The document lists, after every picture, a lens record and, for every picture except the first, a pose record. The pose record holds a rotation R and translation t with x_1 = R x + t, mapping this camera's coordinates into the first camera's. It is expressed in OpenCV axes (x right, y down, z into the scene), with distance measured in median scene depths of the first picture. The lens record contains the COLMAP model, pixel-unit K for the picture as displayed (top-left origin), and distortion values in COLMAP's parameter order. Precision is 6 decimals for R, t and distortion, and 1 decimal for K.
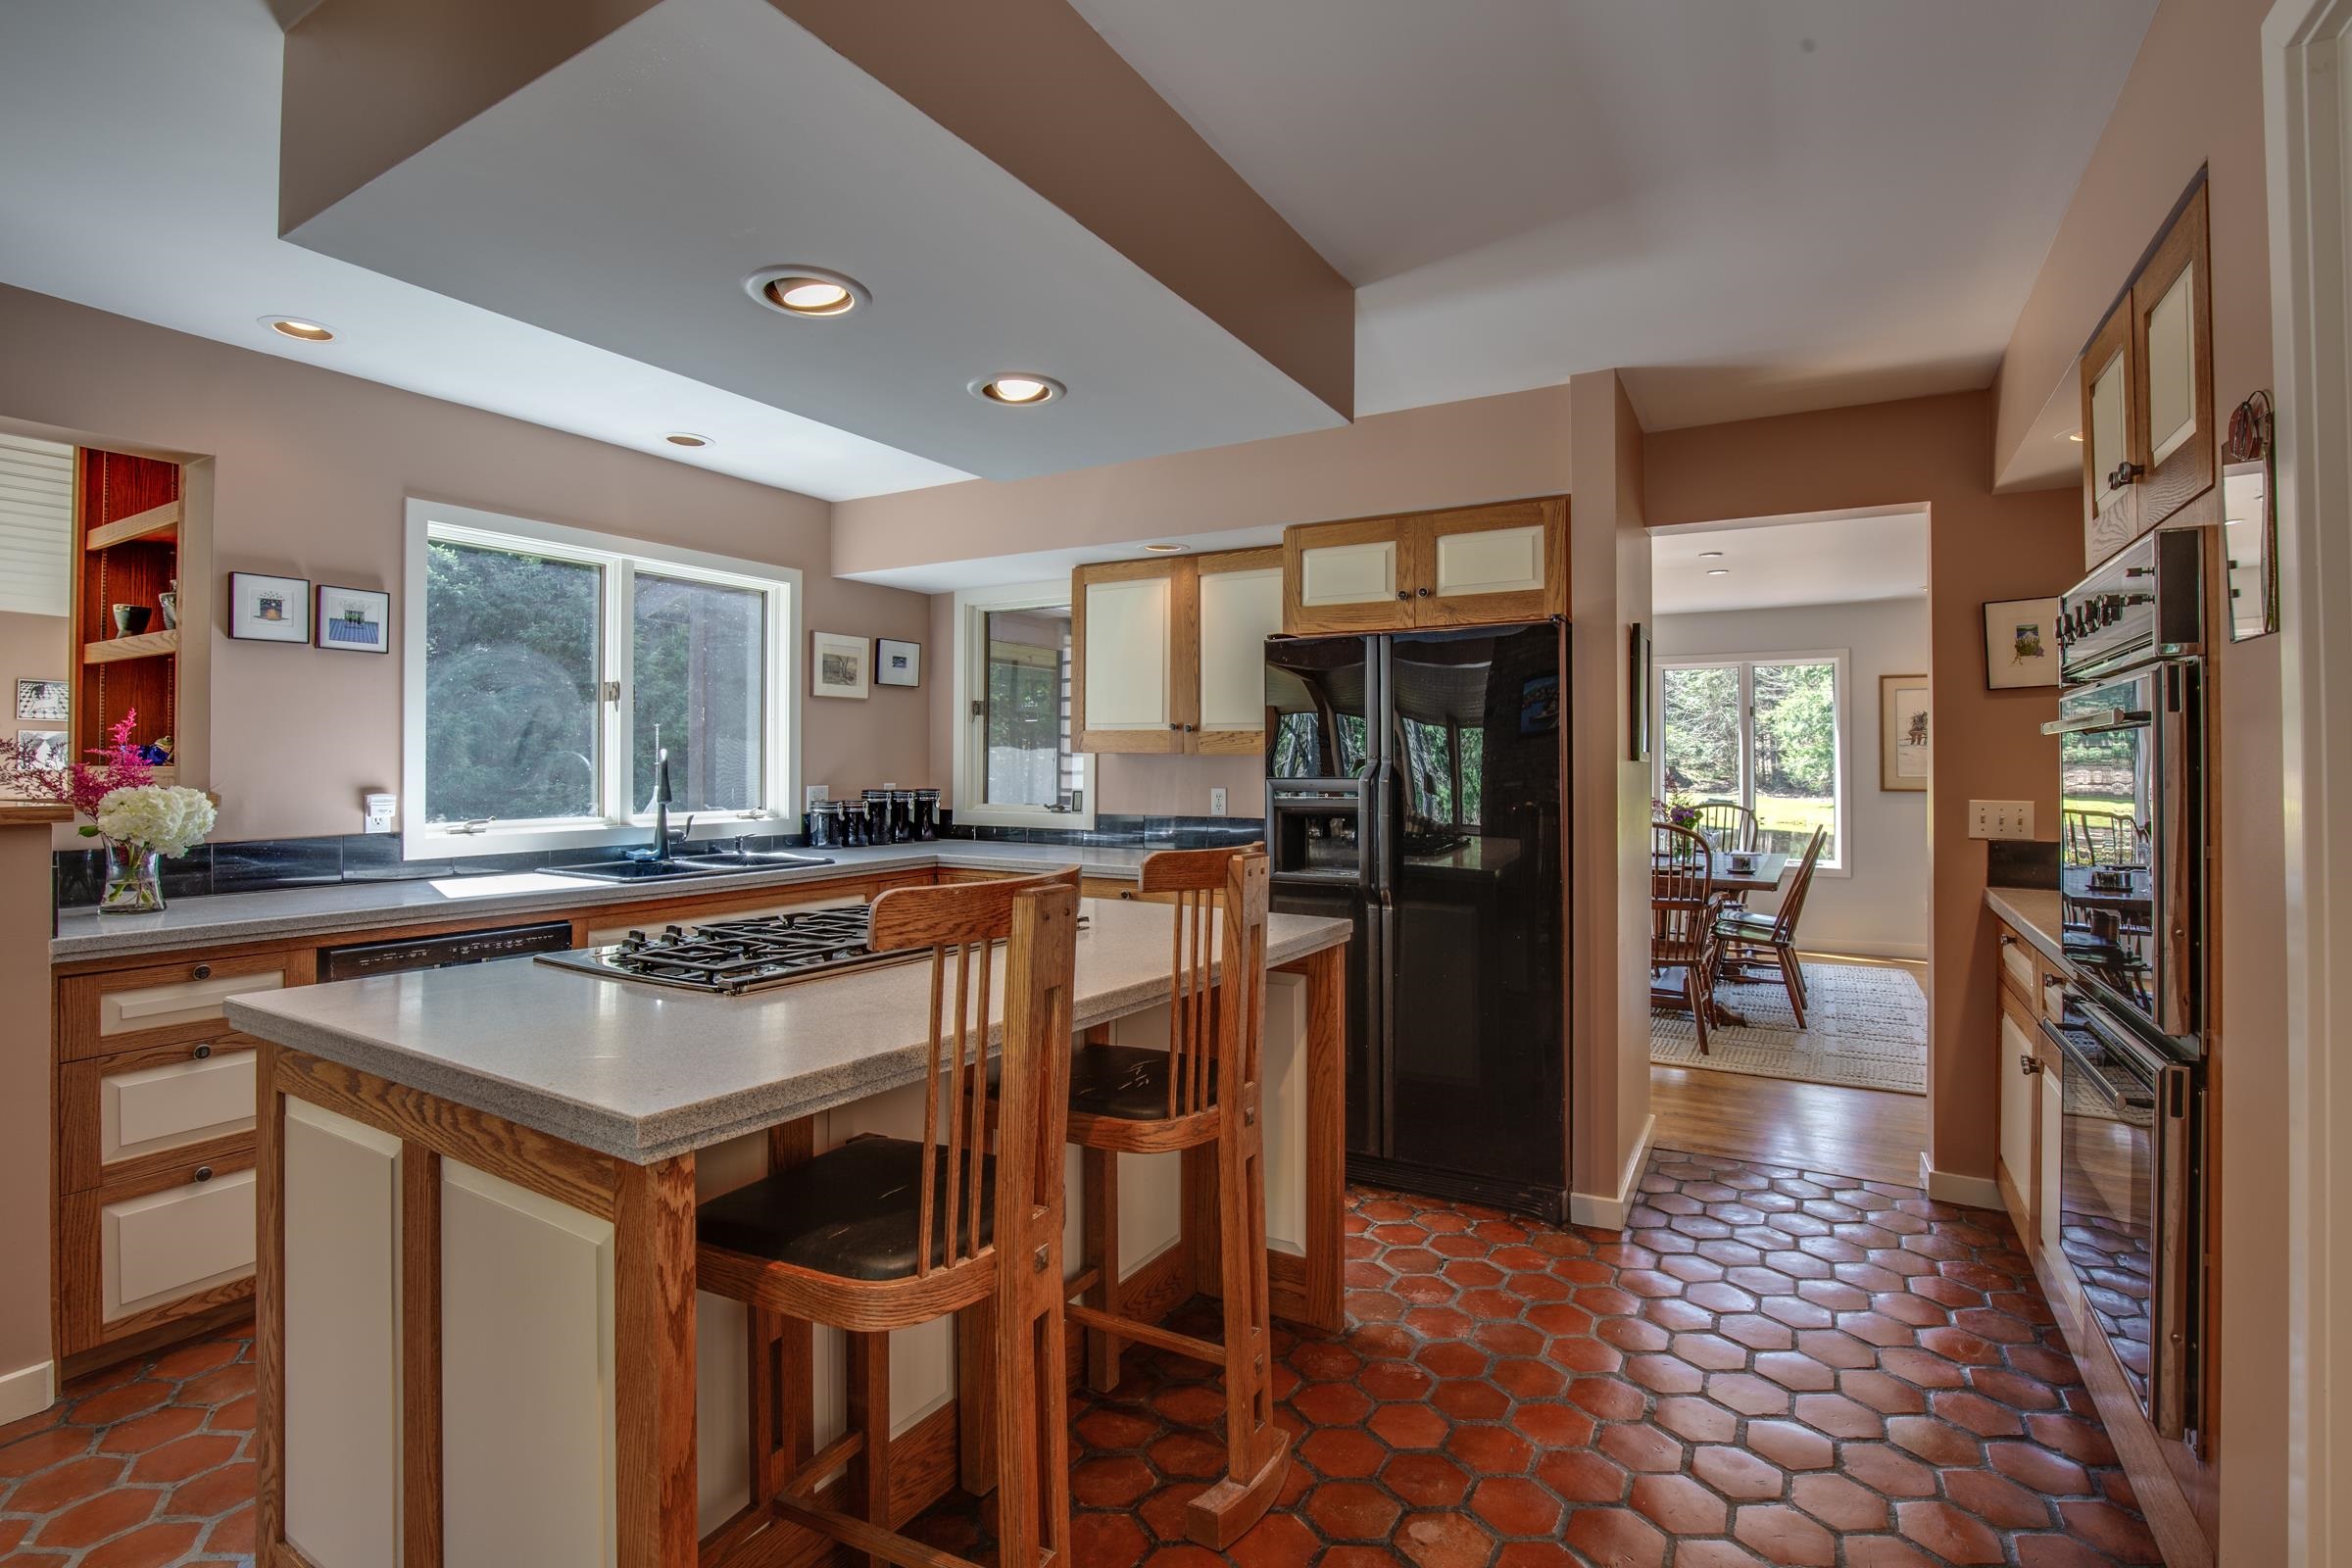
lens RADIAL K [[1082.1, 0, 1174.6], [0, 1082.1, 767.9], [0, 0, 1]] dist [-0.020031, 0.002601]
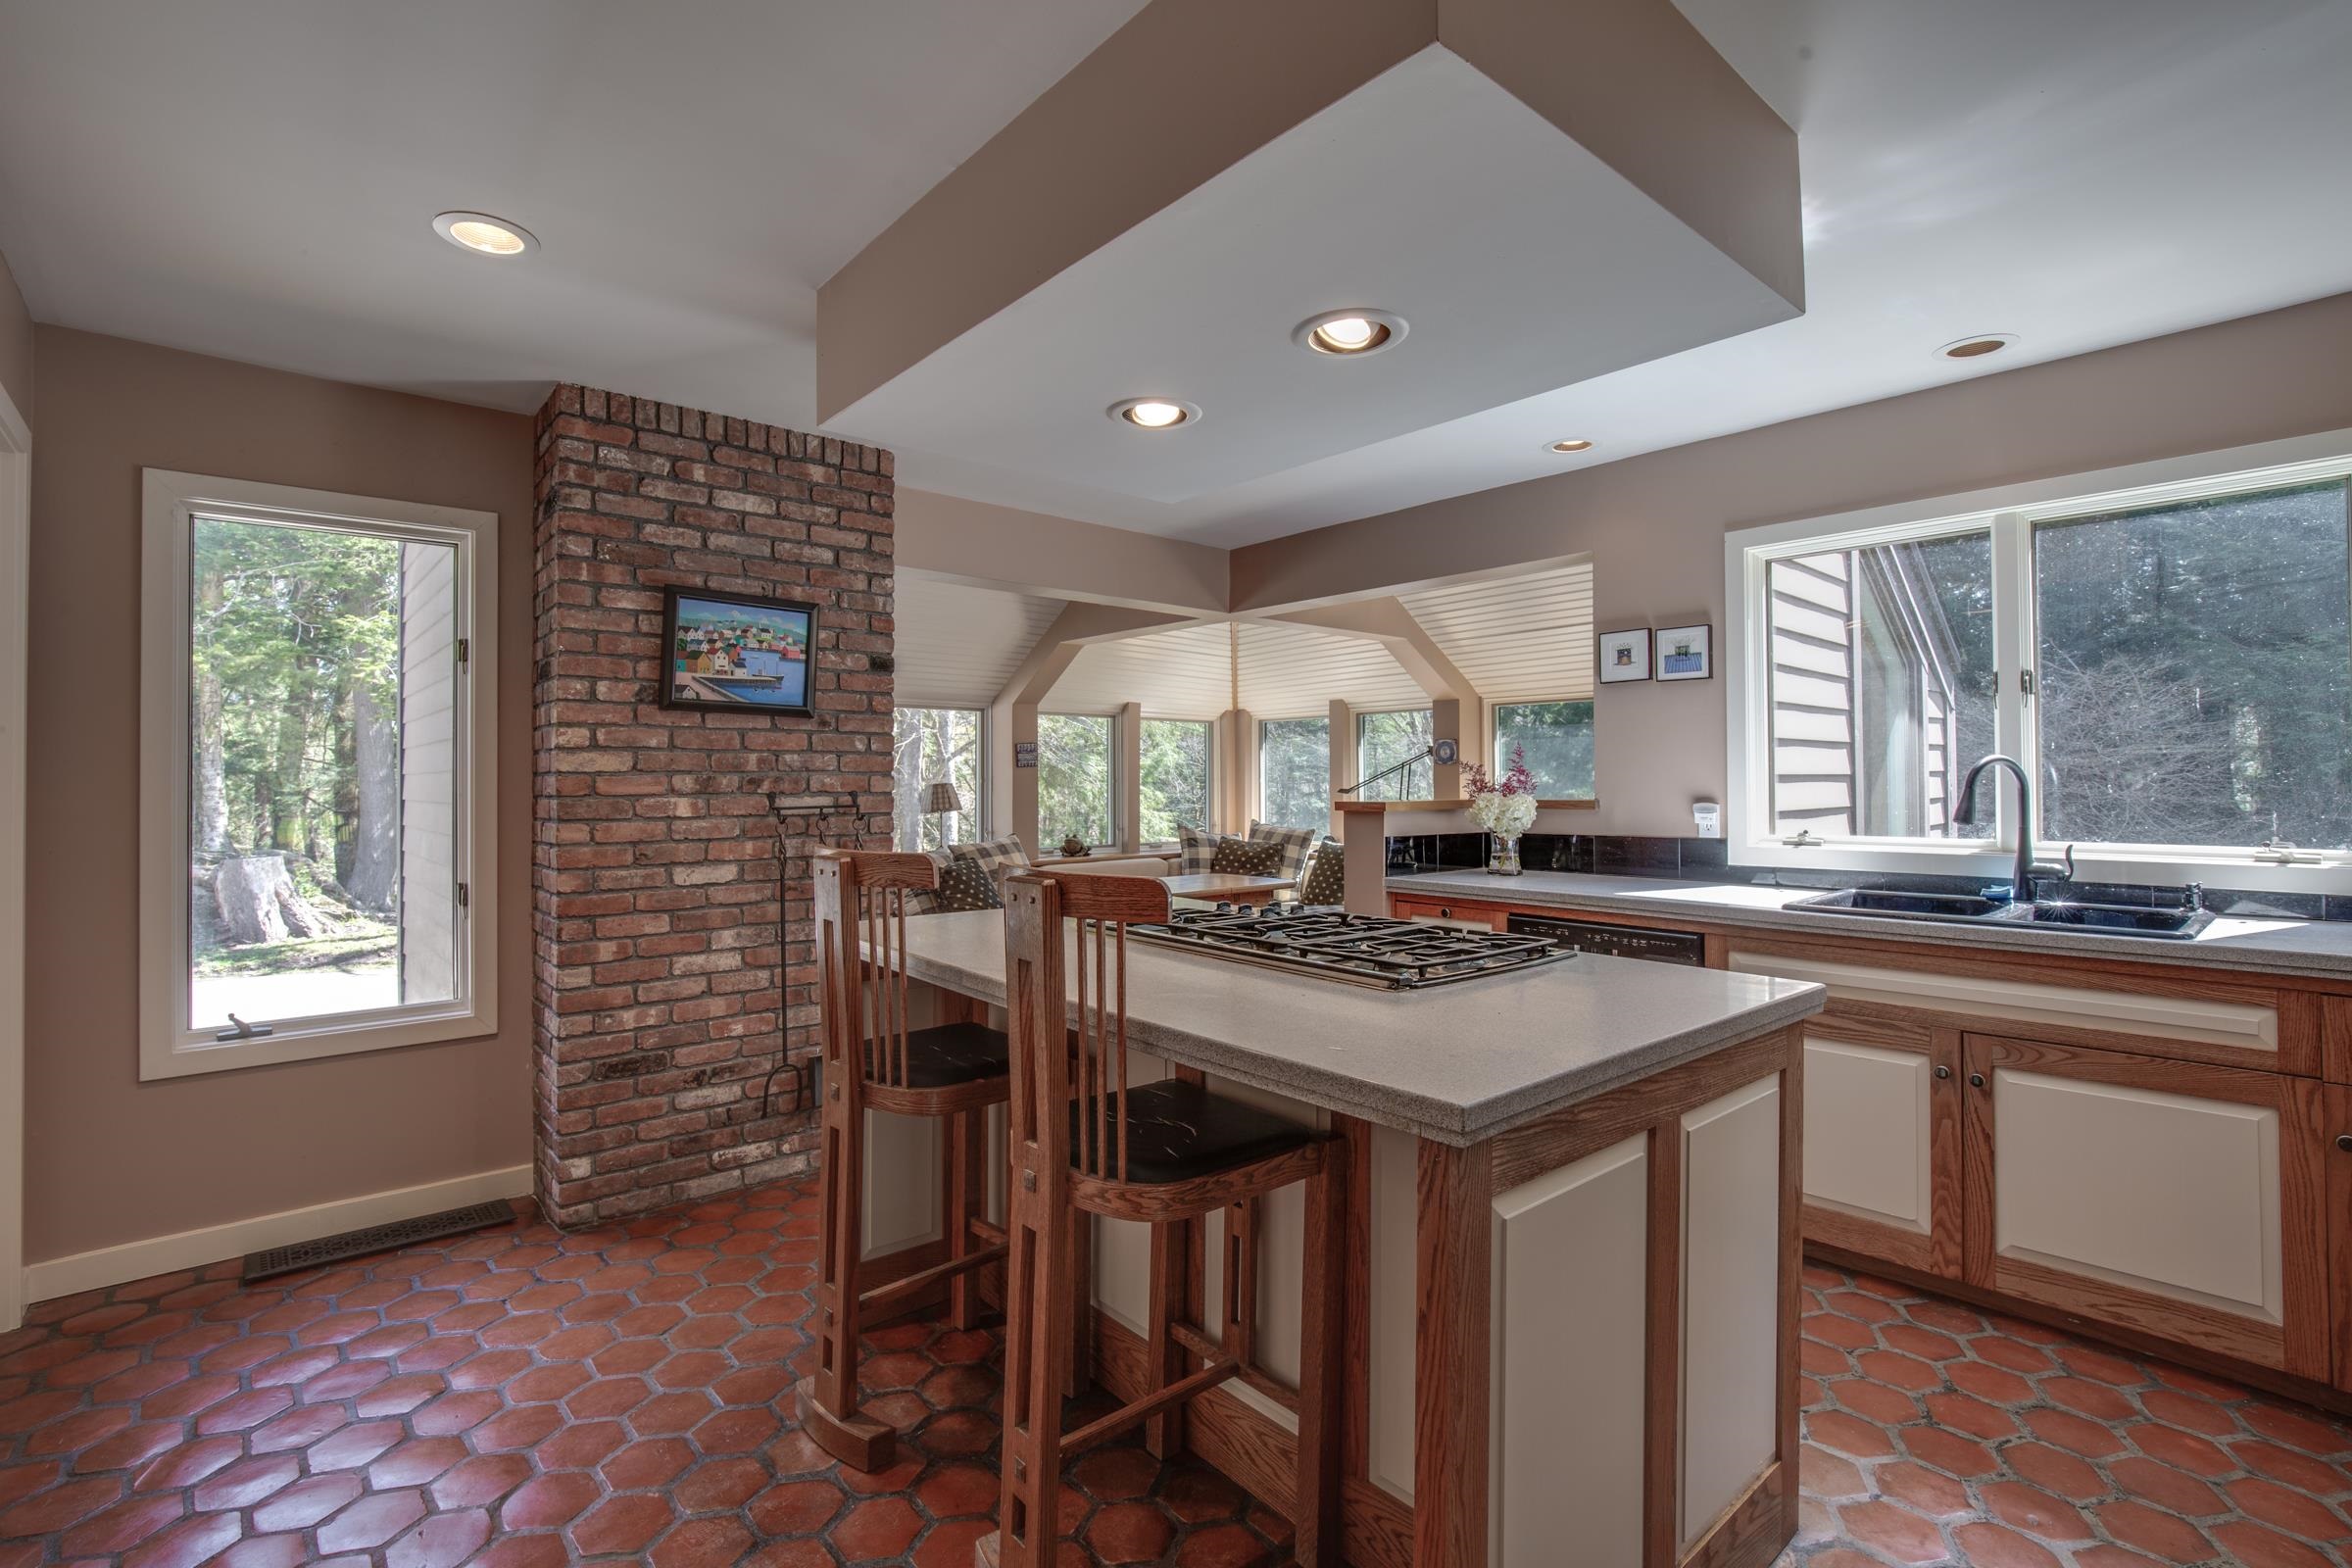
lens RADIAL K [[1082.1, 0, 1182.0], [0, 1082.1, 771.7], [0, 0, 1]] dist [-0.020031, 0.002601]
pose [[-0.295448, -0.010485, -0.955301, 0.510697], [0.000196, 0.999939, -0.011035, 0.003521], [0.955359, -0.003448, -0.295428, 0.817228]]
